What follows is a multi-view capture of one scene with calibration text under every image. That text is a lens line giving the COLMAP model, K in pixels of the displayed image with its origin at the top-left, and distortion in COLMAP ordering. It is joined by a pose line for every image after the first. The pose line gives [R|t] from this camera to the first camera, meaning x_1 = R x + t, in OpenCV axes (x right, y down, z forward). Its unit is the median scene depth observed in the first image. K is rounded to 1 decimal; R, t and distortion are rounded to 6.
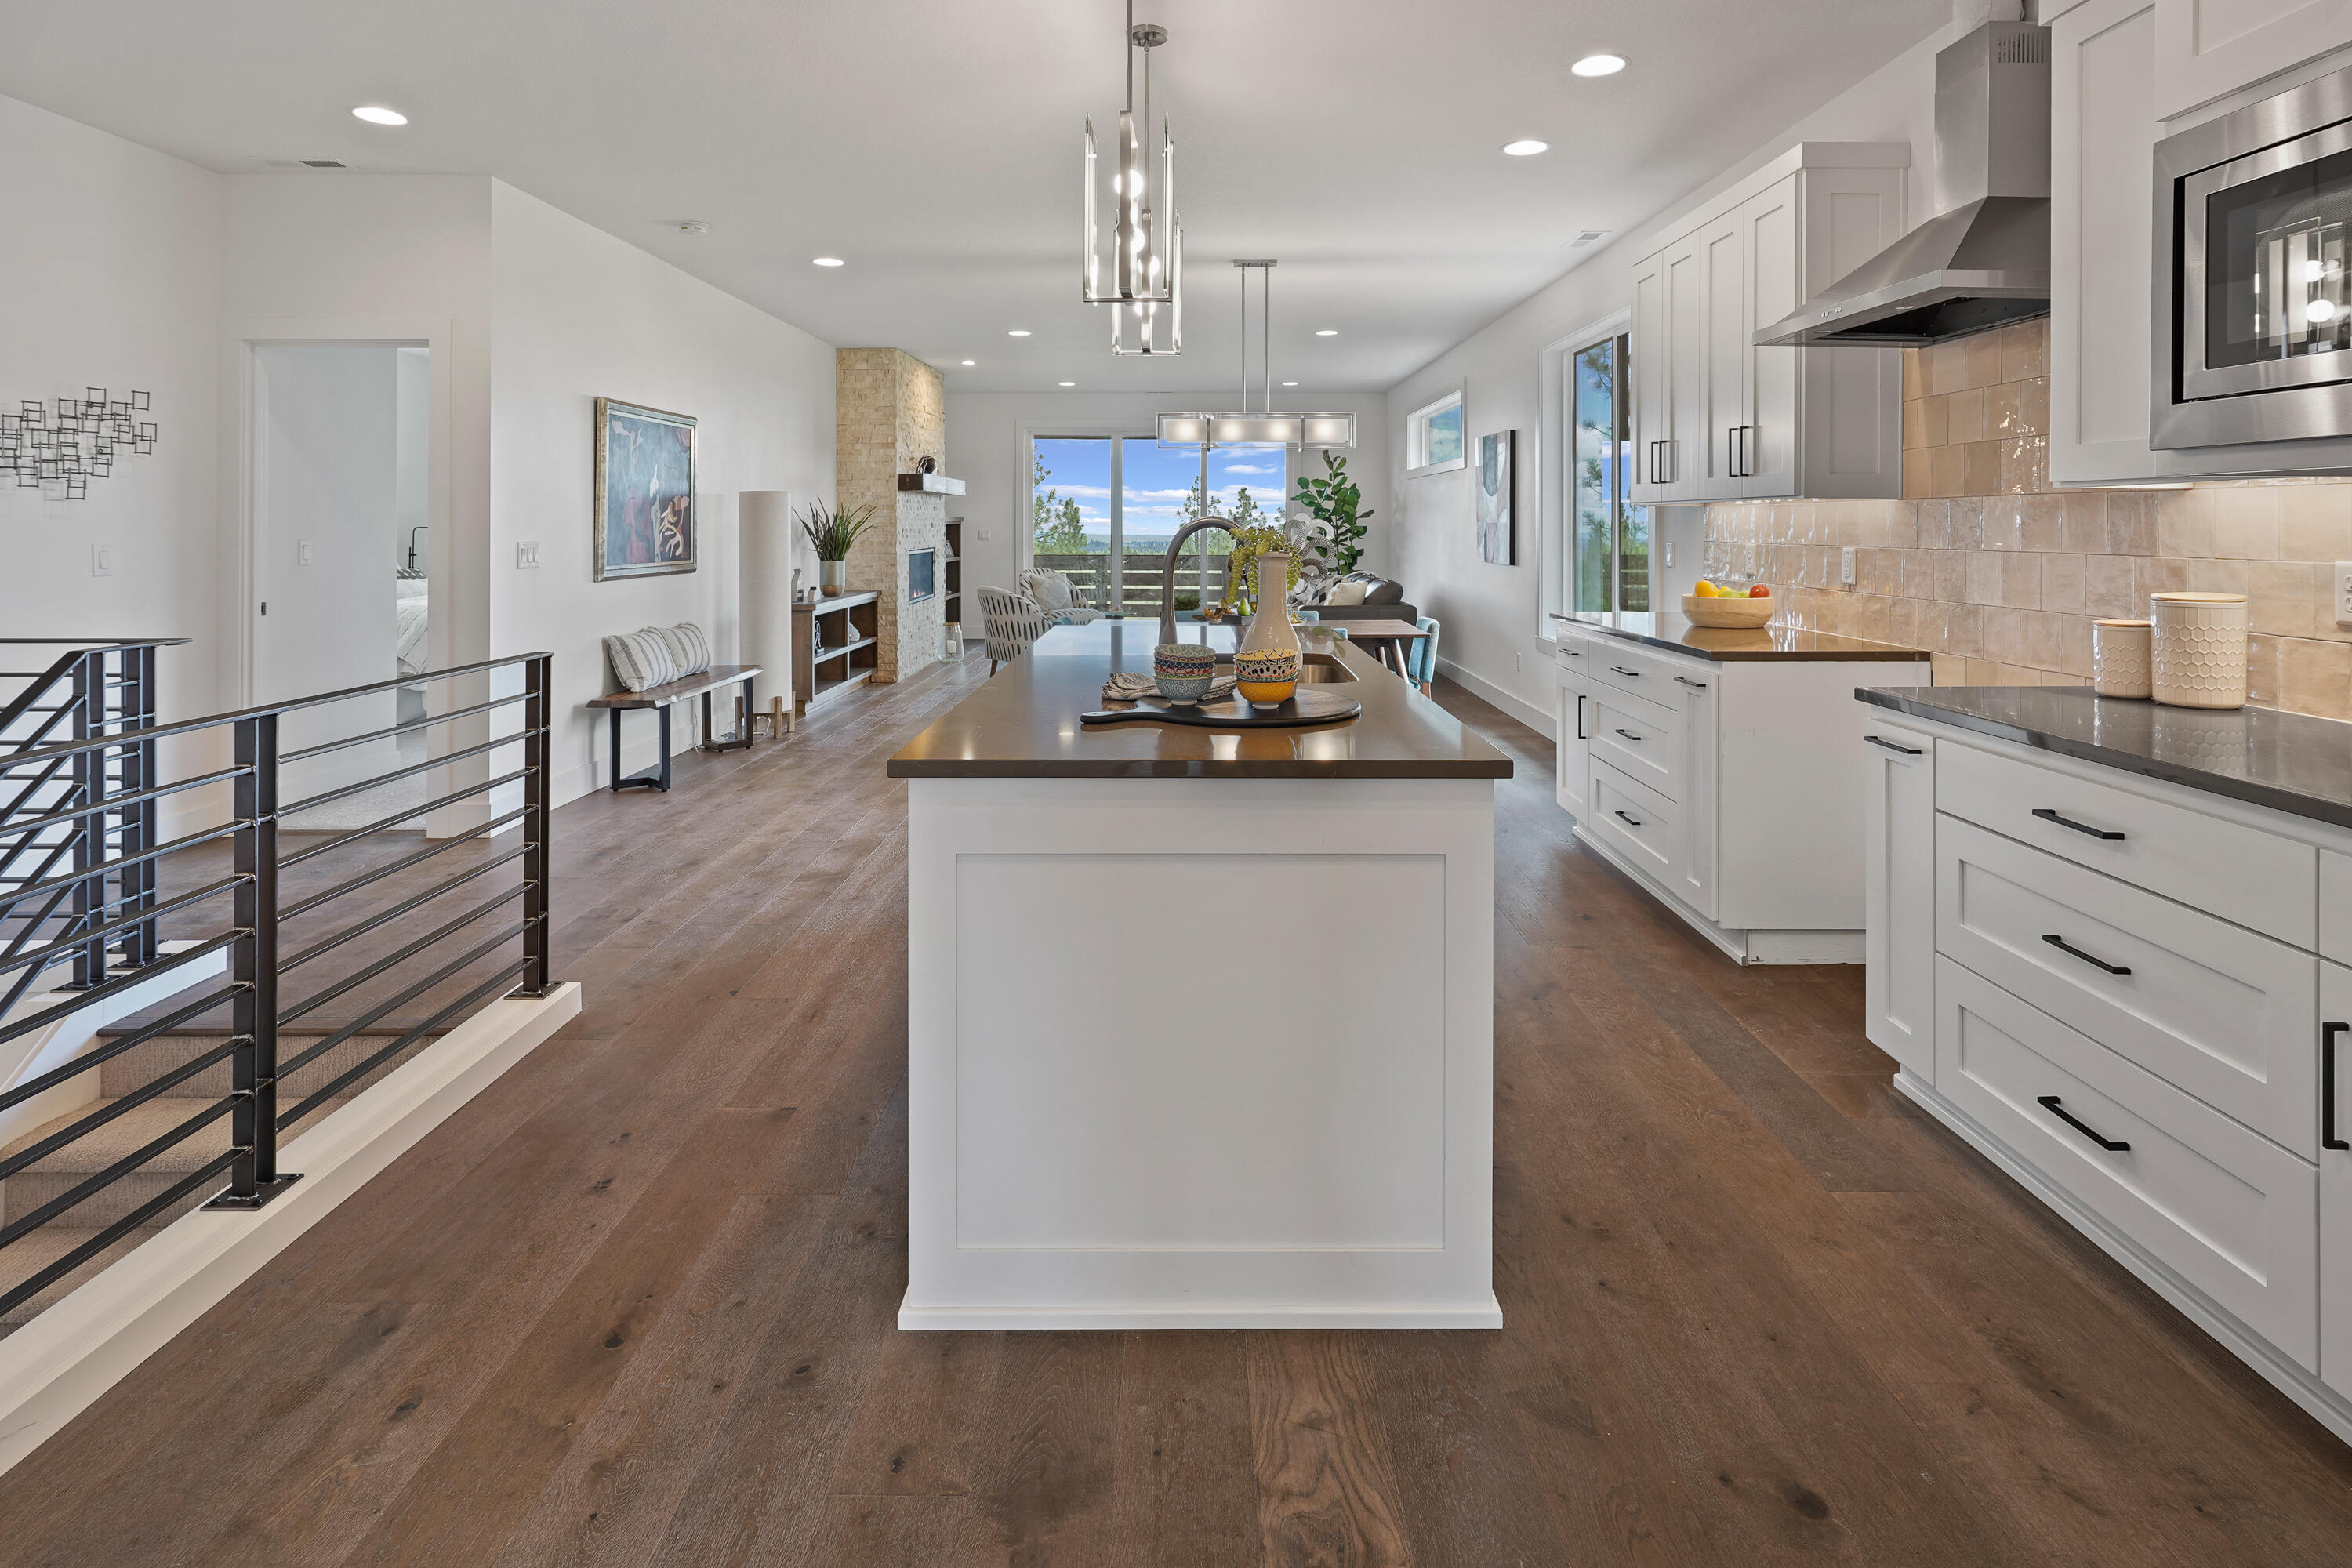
lens RADIAL K [[1204.9, 0, 1184.8], [0, 1204.9, 519.6], [0, 0, 1]] dist [-0.017016, 0.009730]
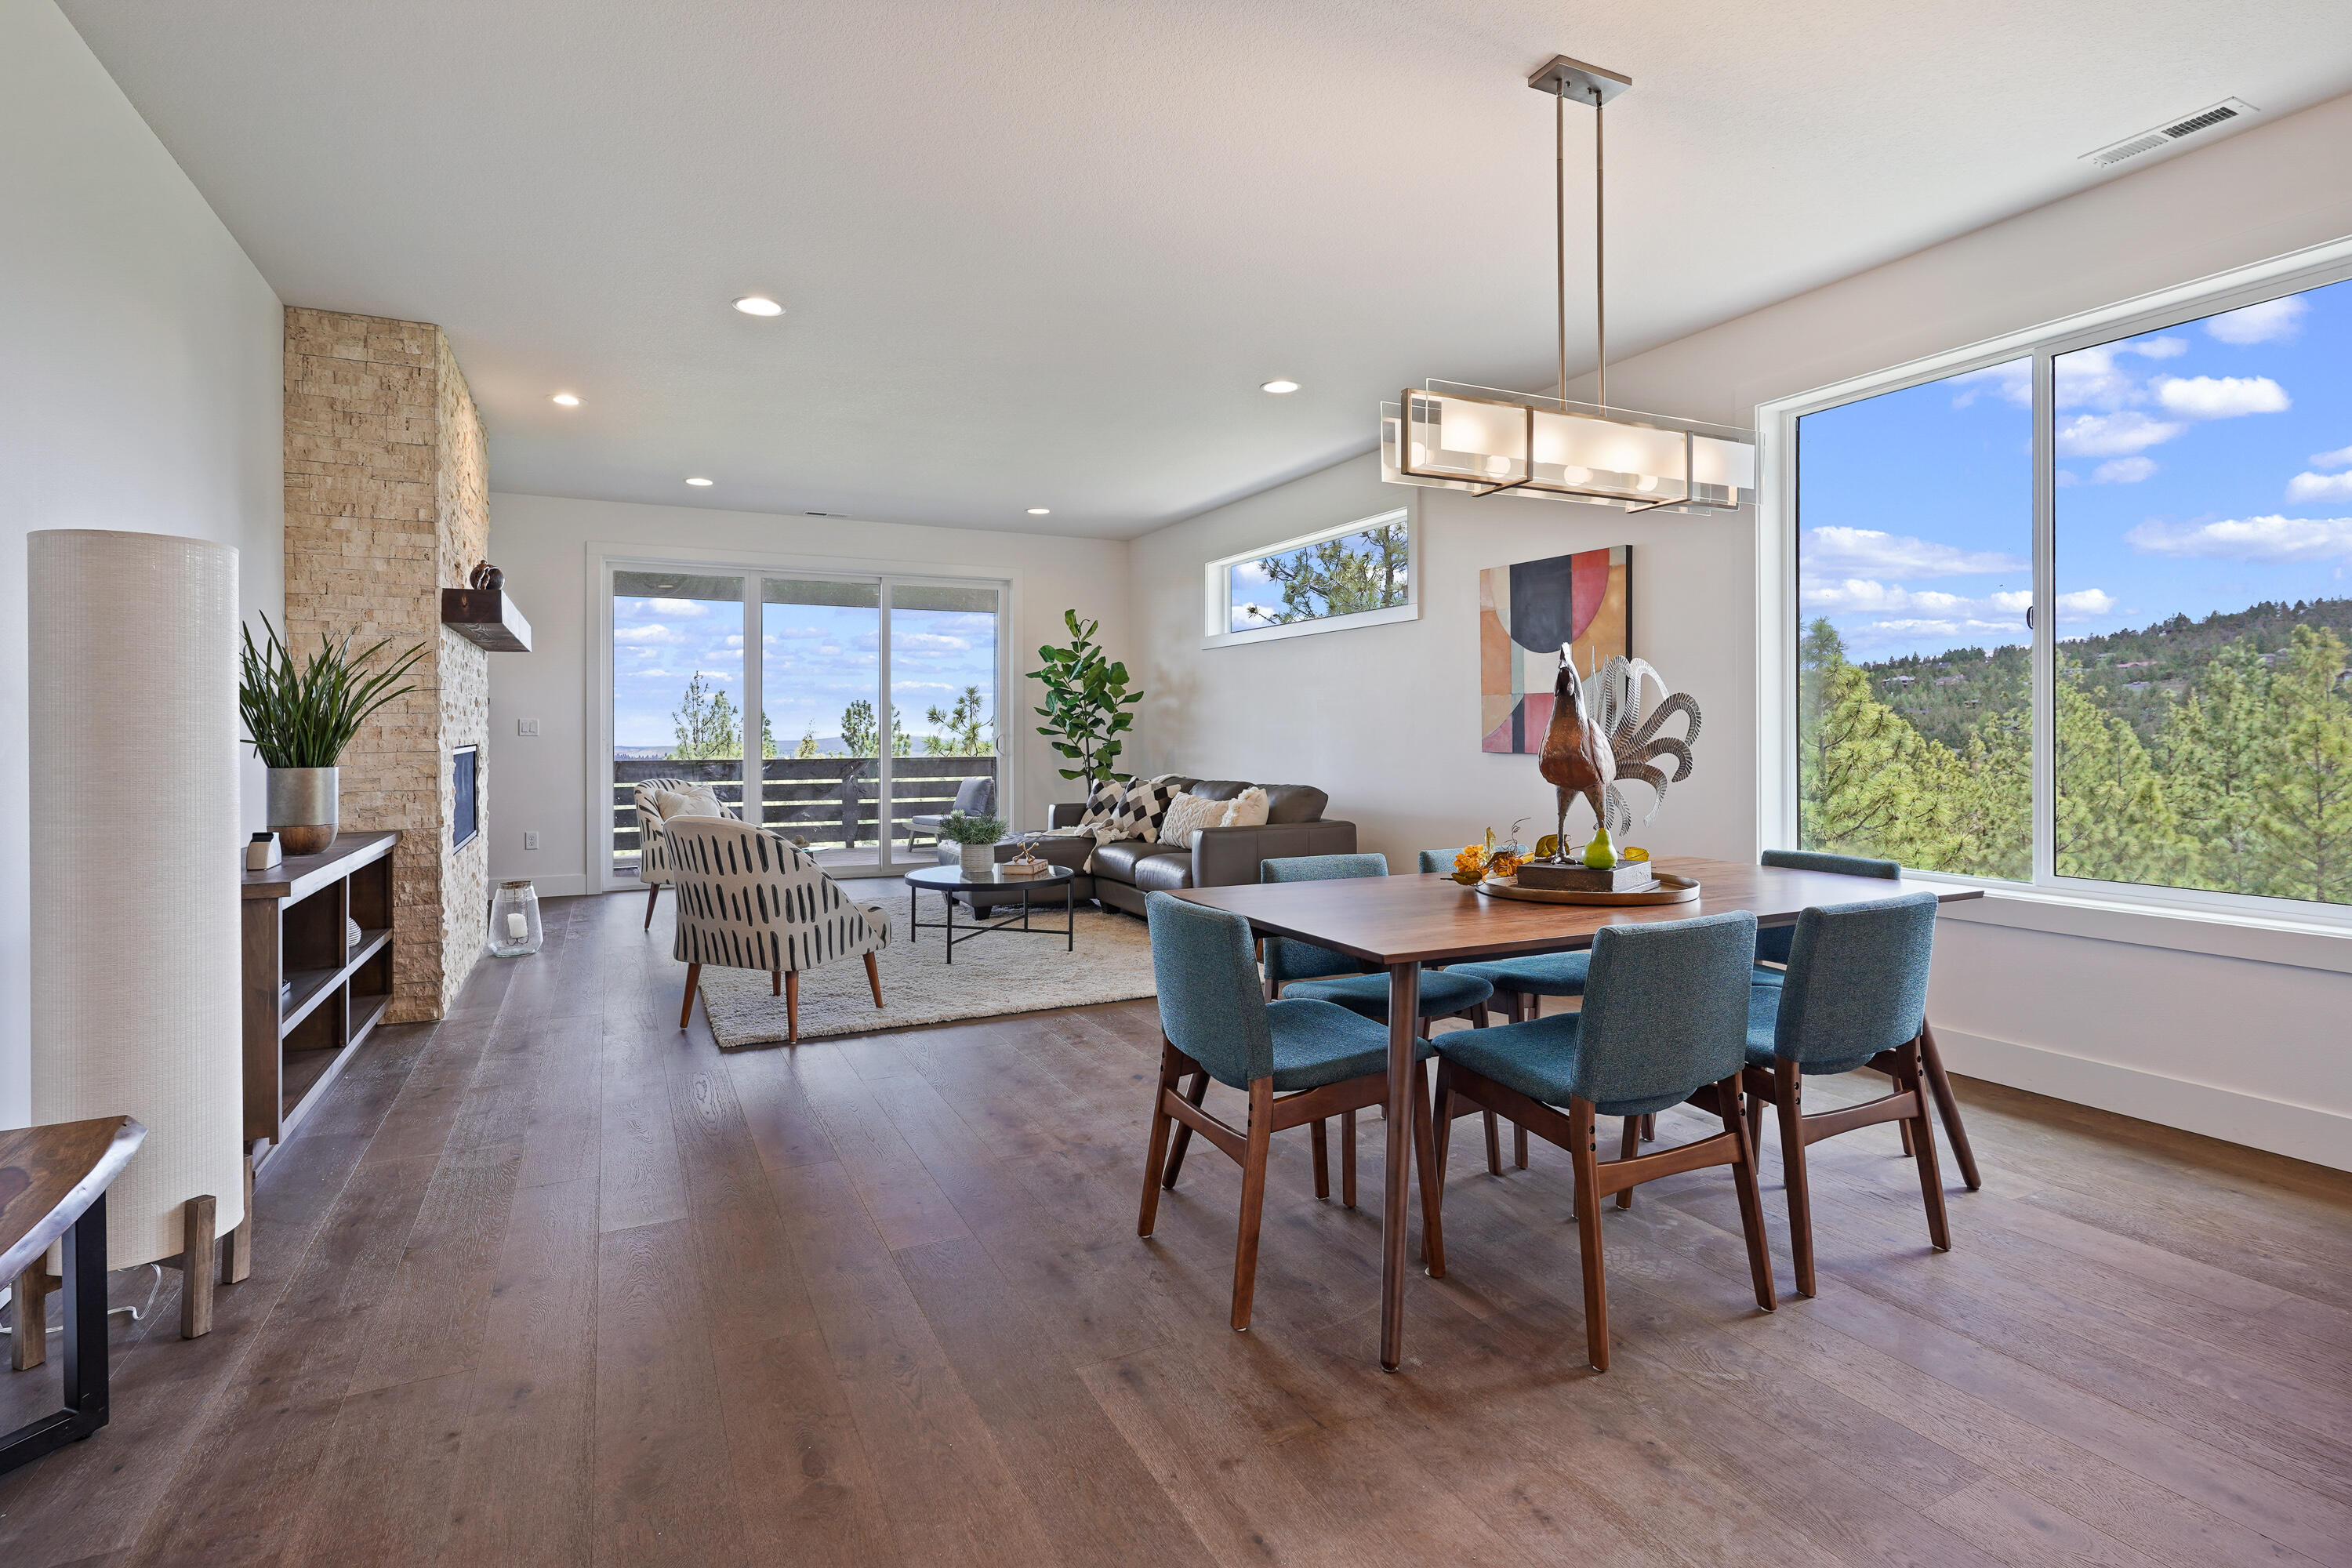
lens RADIAL K [[1137.9, 0, 1167.5], [0, 1137.9, 726.5], [0, 0, 1]] dist [-0.002799, -0.000265]
pose [[0.893933, 0.000702, 0.448201, -0.203399], [0.000406, 0.999997, -0.002375, 0.021110], [-0.448201, 0.002305, 0.893930, 0.515815]]
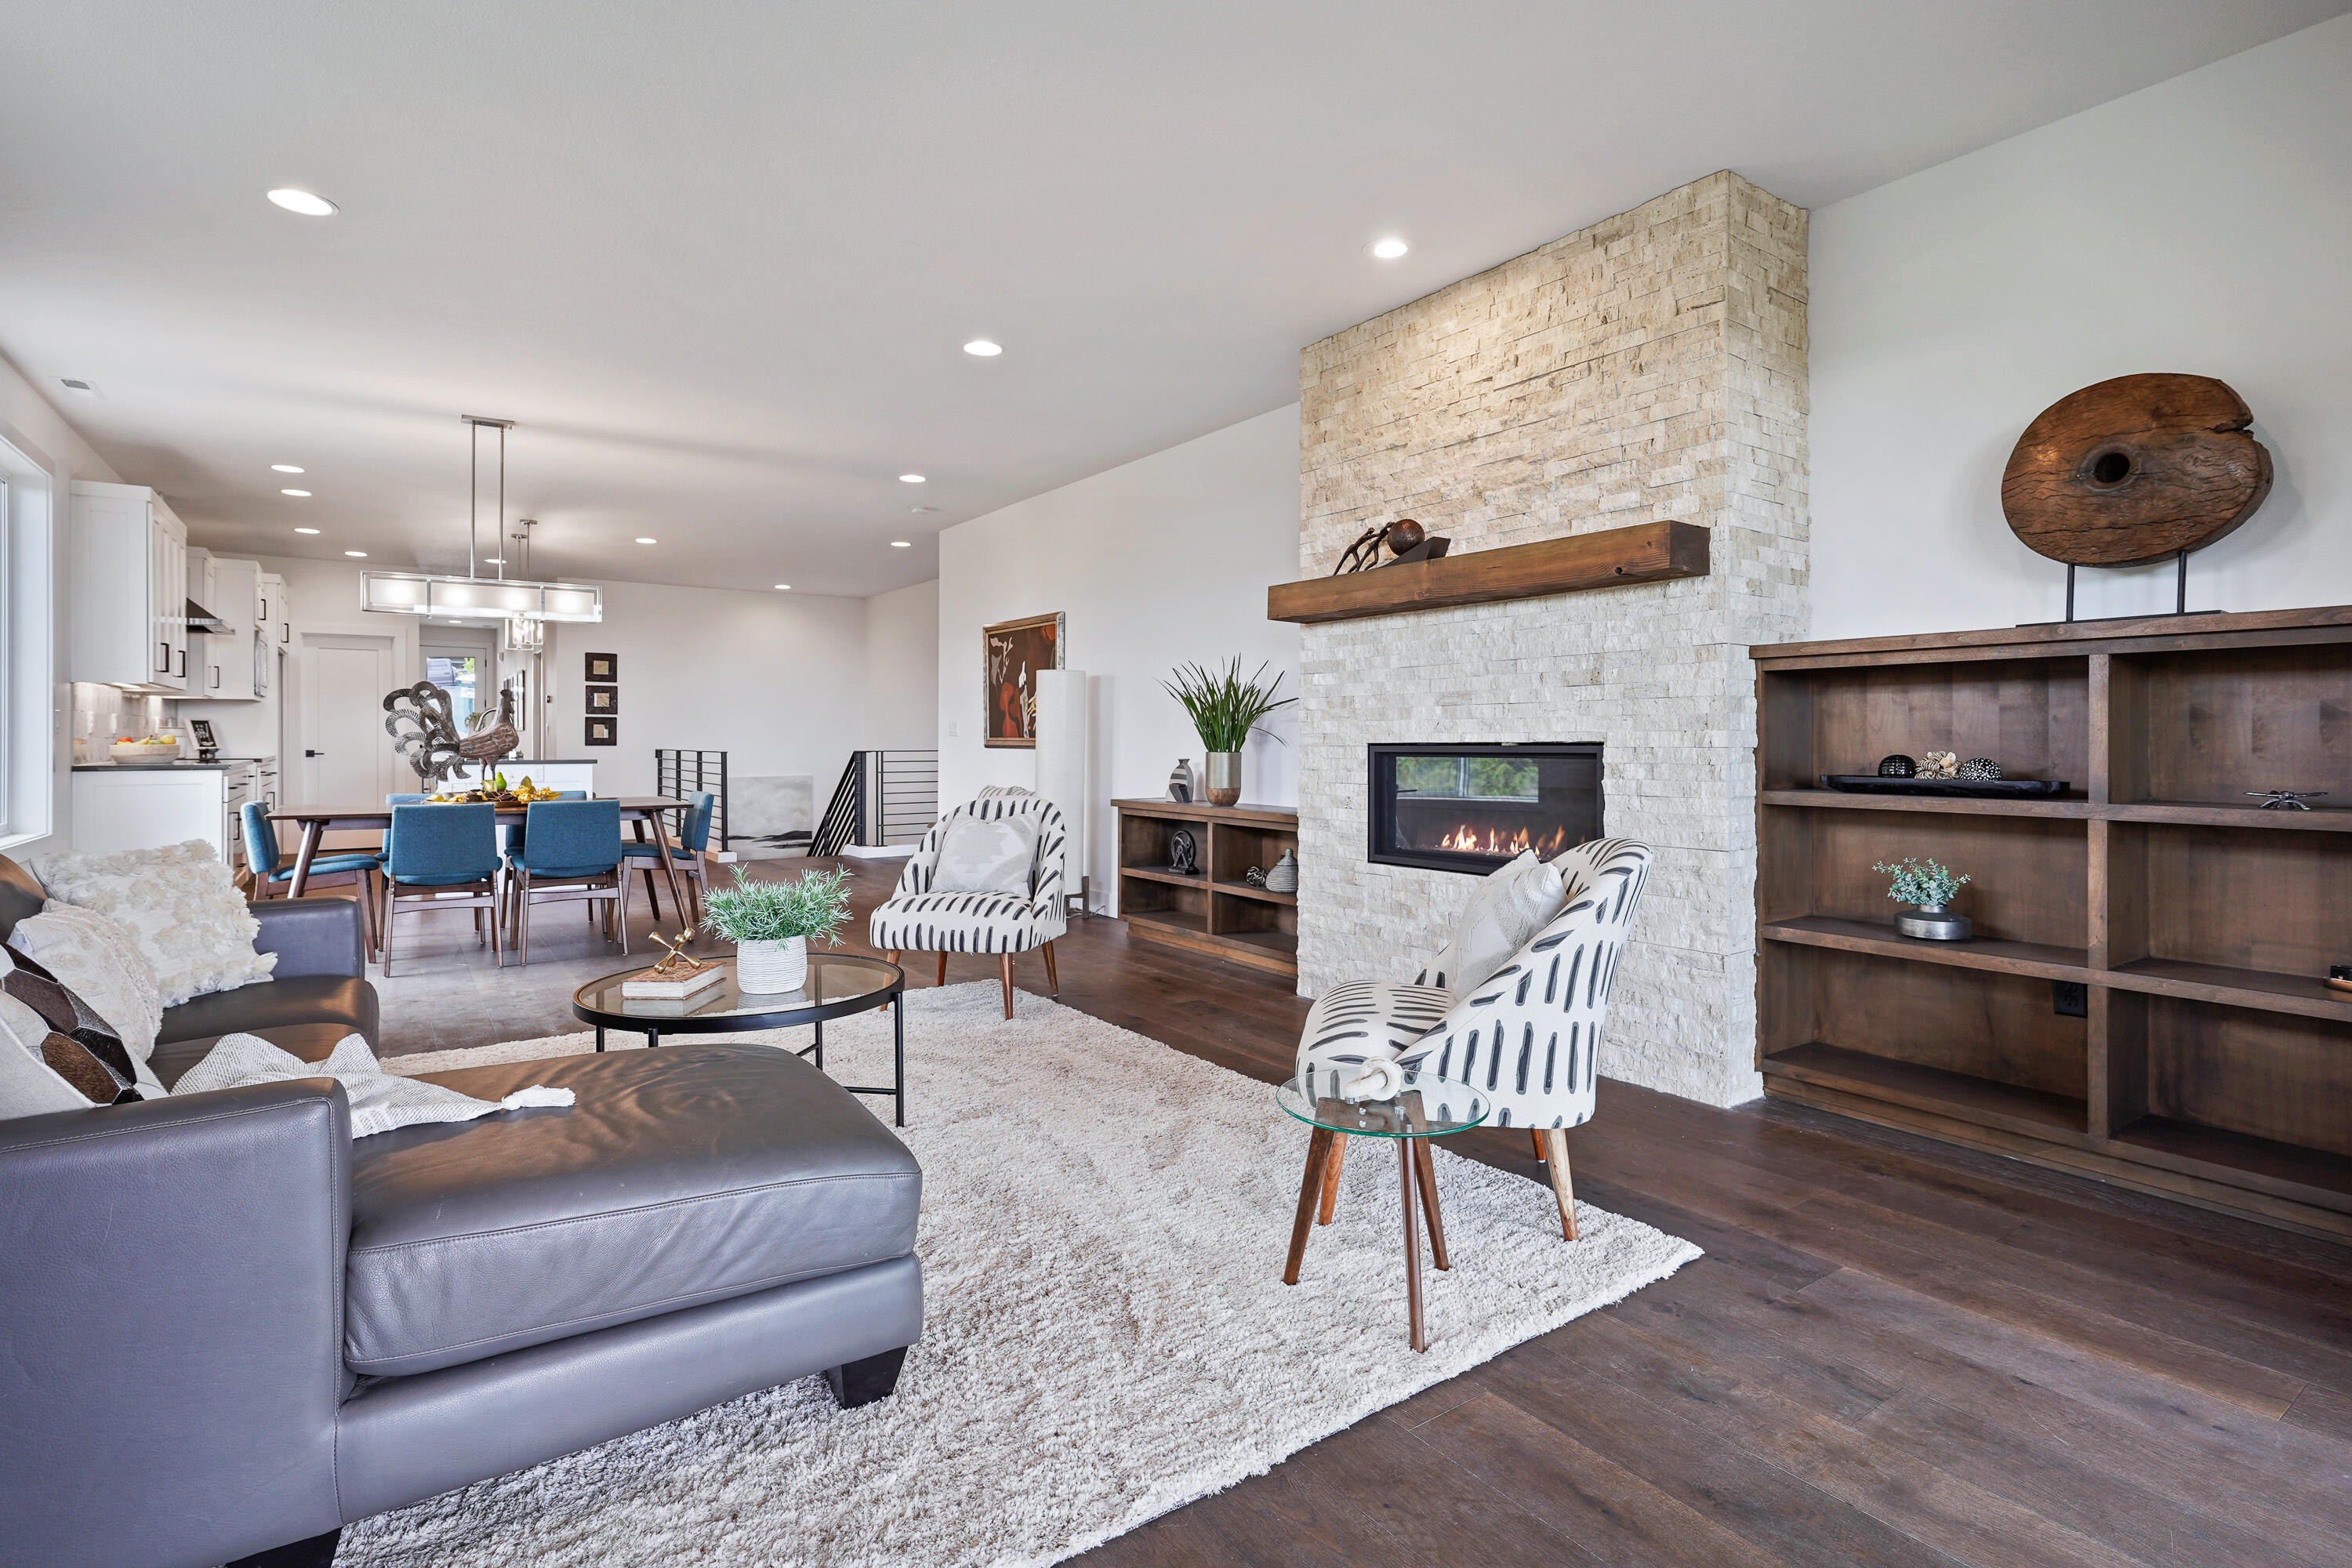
lens RADIAL K [[1170.2, 0, 1184.4], [0, 1170.2, 739.1], [0, 0, 1]] dist [-0.006392, 0.008449]
pose [[-0.815880, -0.003768, -0.578209, 0.102919], [-0.001285, 0.999988, -0.004704, 0.030673], [0.578220, -0.003094, -0.815875, 1.537785]]
